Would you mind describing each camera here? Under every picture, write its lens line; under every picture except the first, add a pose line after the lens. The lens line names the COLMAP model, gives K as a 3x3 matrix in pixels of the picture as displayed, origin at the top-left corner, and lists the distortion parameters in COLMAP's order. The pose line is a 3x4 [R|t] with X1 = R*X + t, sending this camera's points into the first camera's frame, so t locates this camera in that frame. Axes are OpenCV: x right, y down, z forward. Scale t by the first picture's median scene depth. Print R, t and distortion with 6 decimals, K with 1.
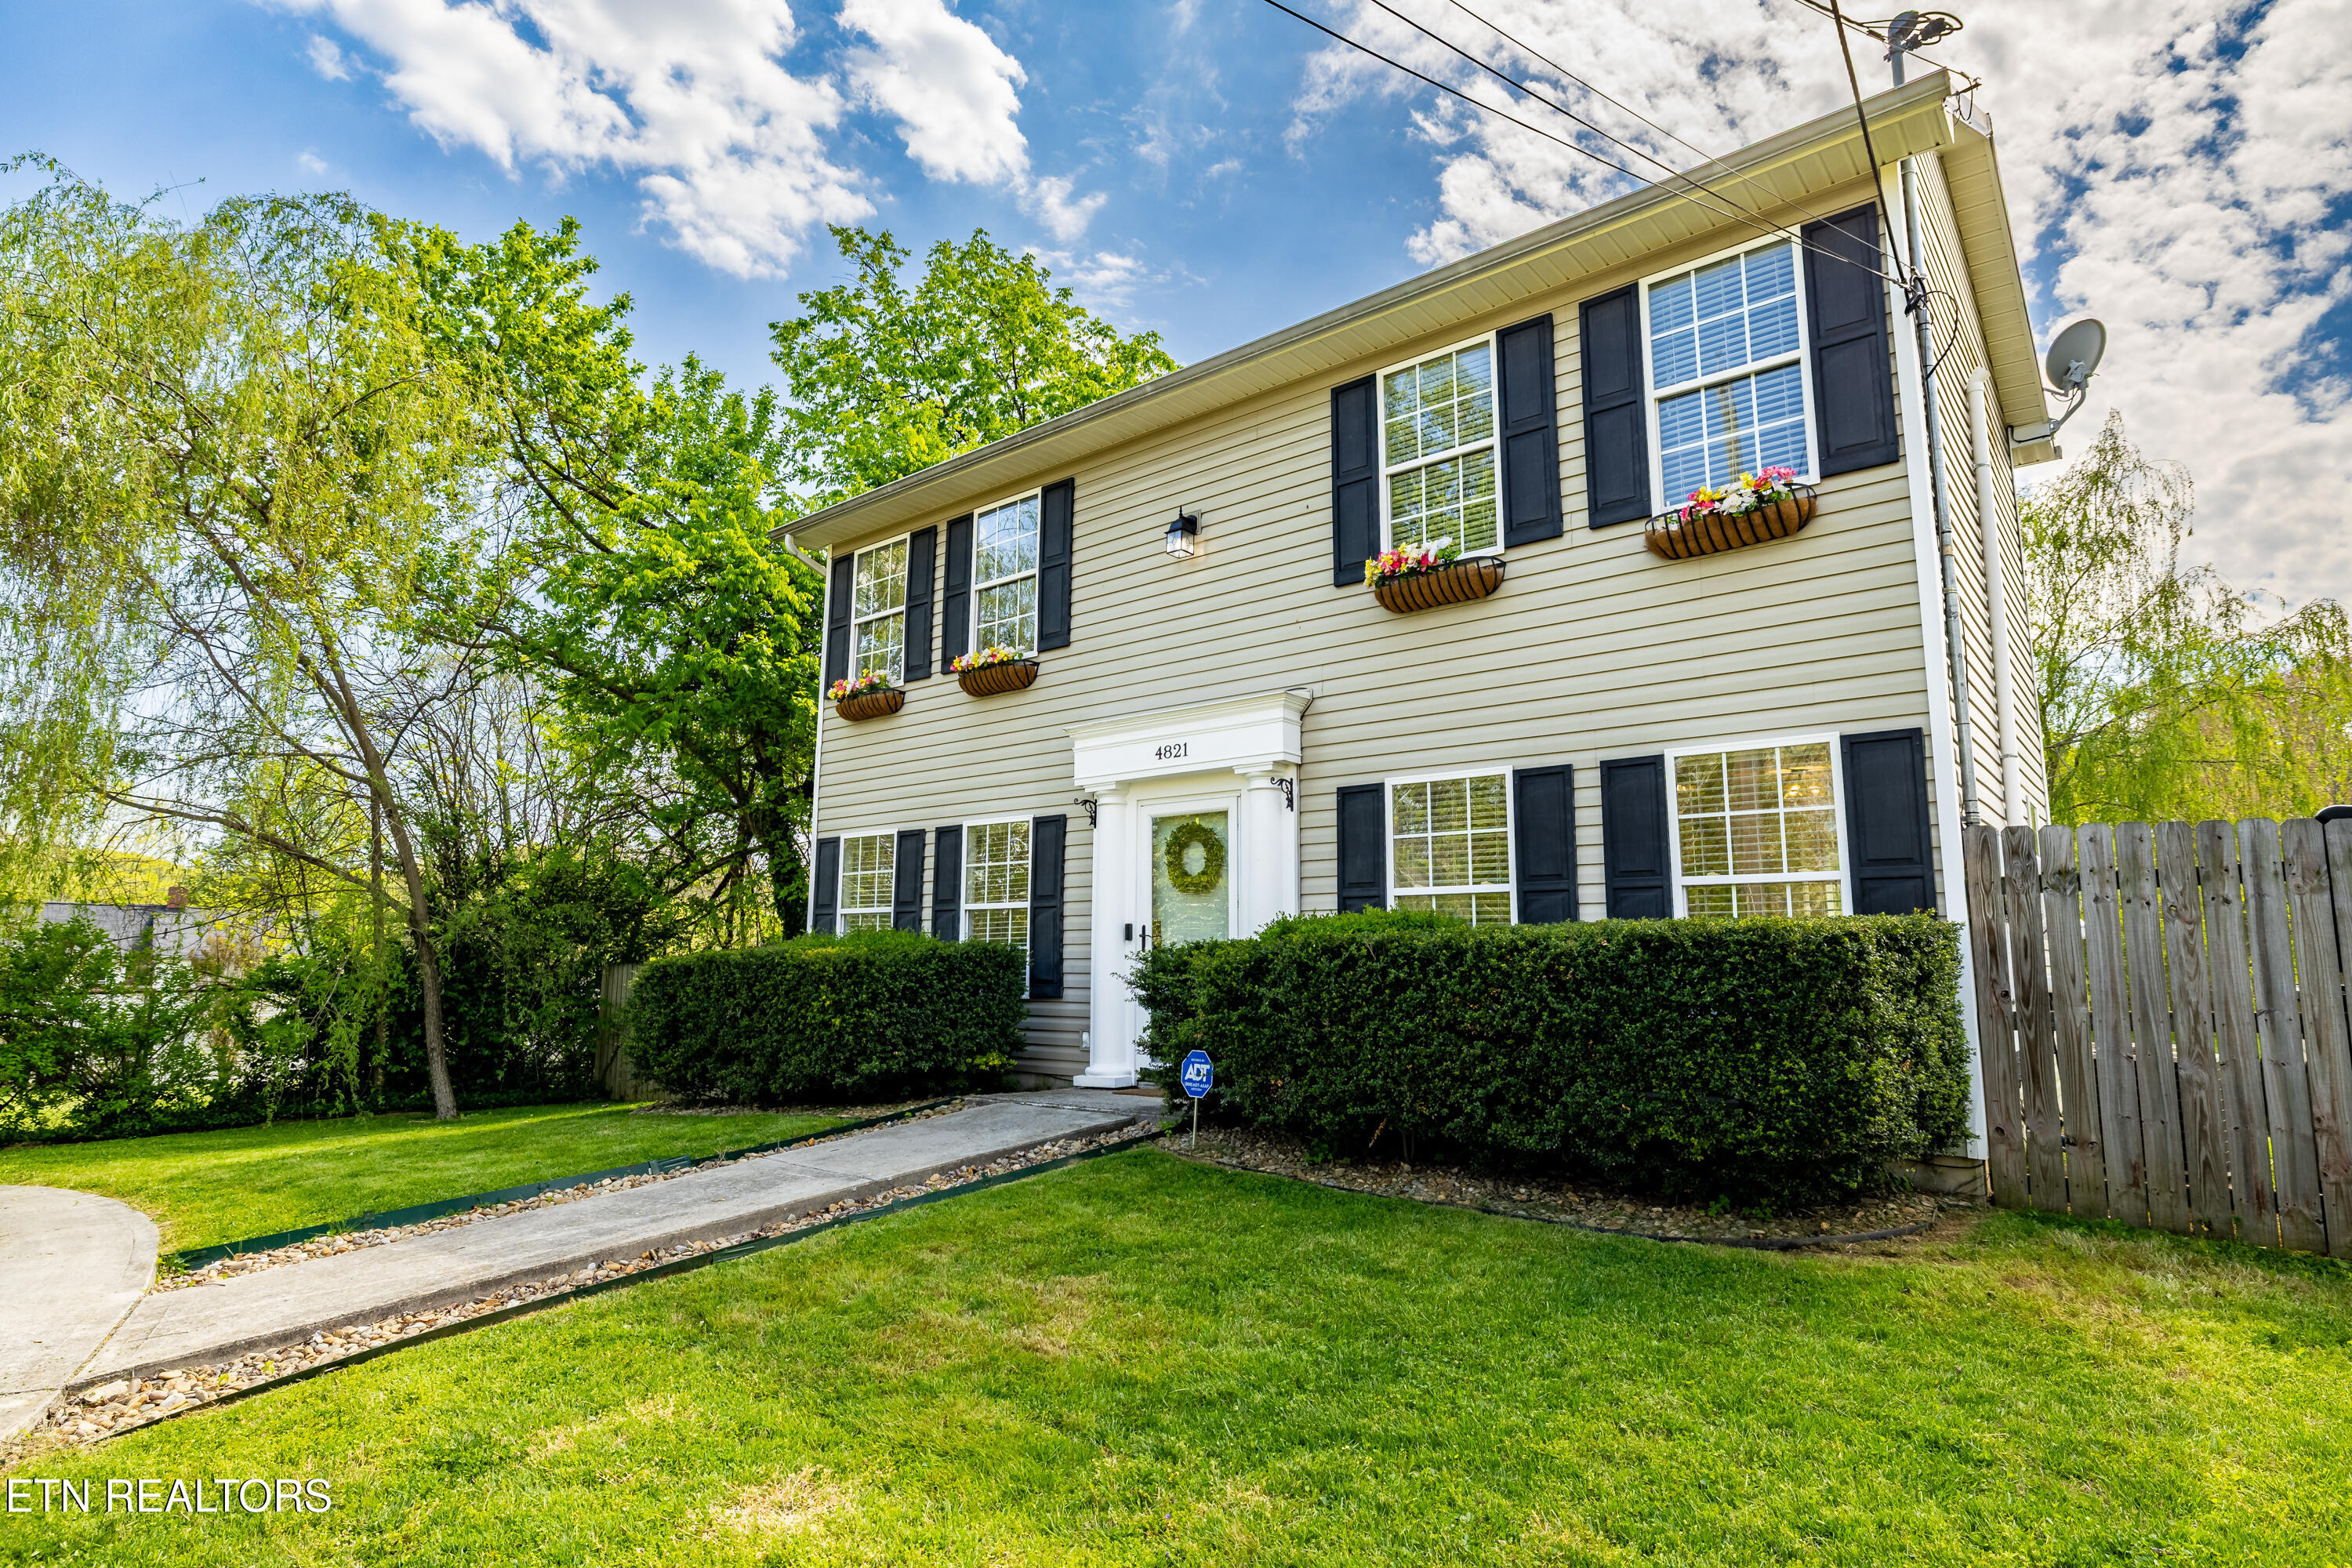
lens RADIAL K [[1228.8, 0, 1176.0], [0, 1228.8, 784.0], [0, 0, 1]] dist [-0.000854, -0.000232]
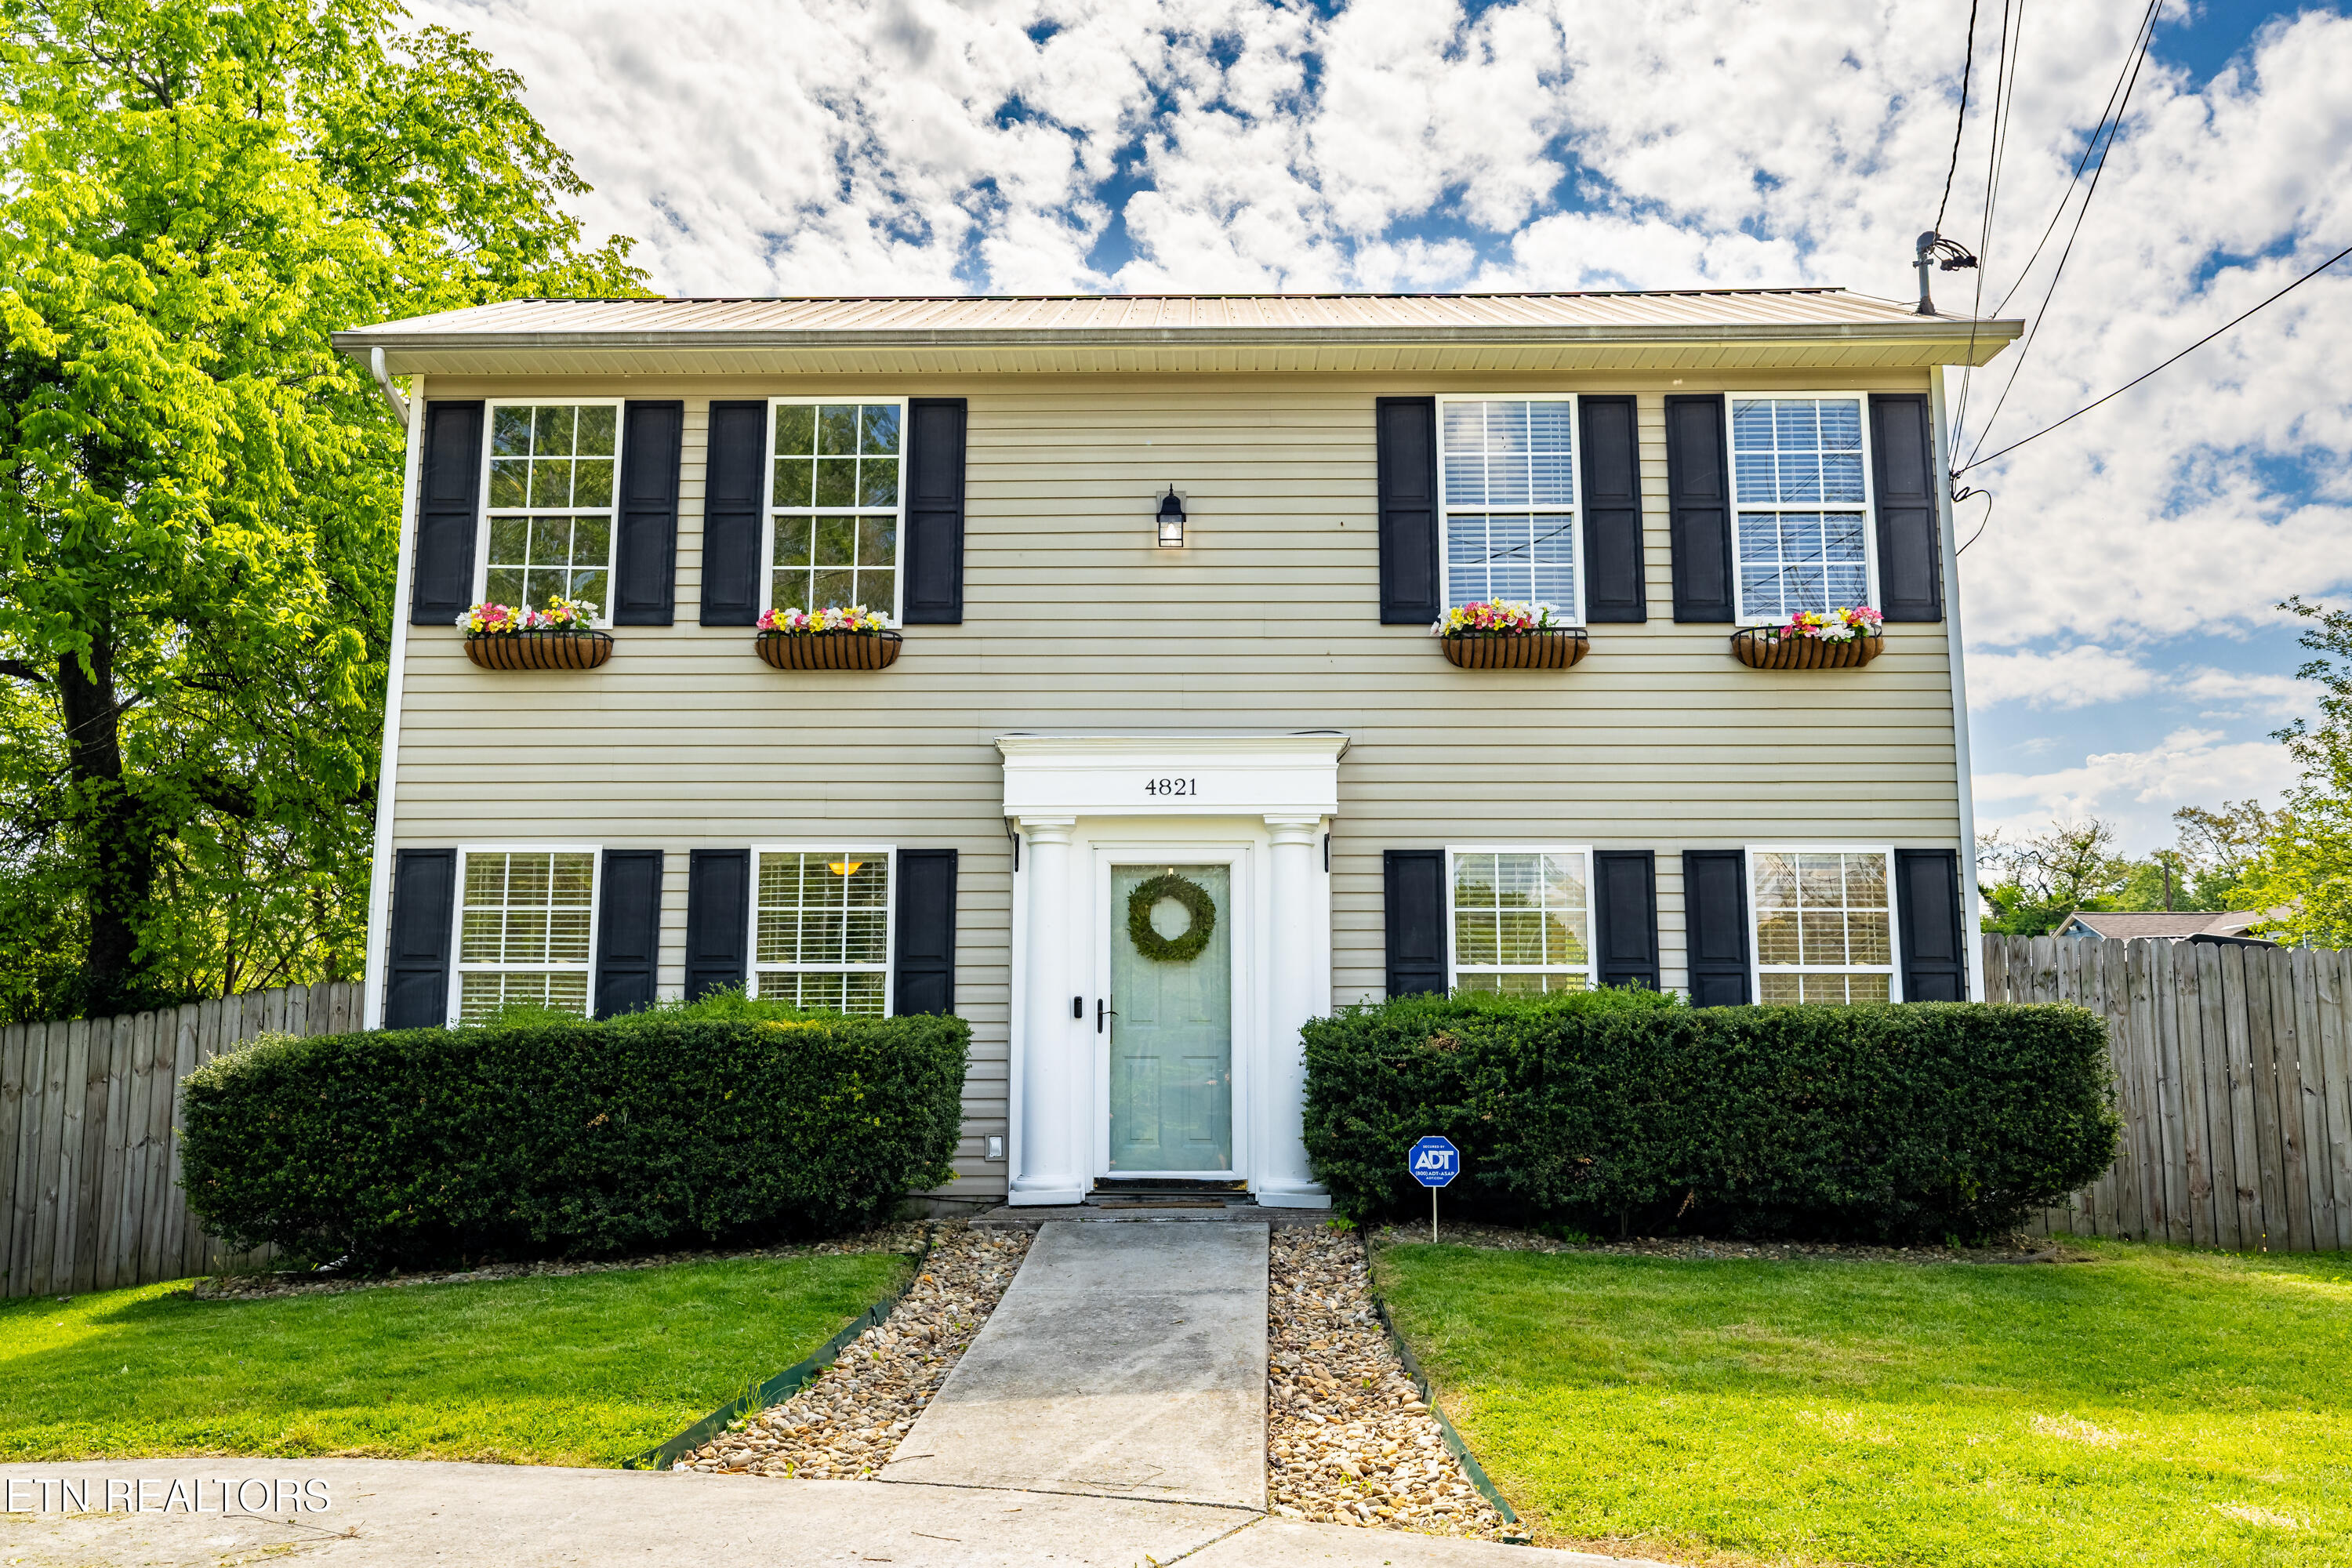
lens RADIAL K [[1947.8, 0, 1176.0], [0, 1947.8, 784.0], [0, 0, 1]] dist [-0.003387, 0.003628]
pose [[0.782298, 0.094487, 0.615697, -0.888529], [-0.087704, 0.995290, -0.041305, 0.027706], [-0.616699, -0.021686, 0.786900, -0.020912]]
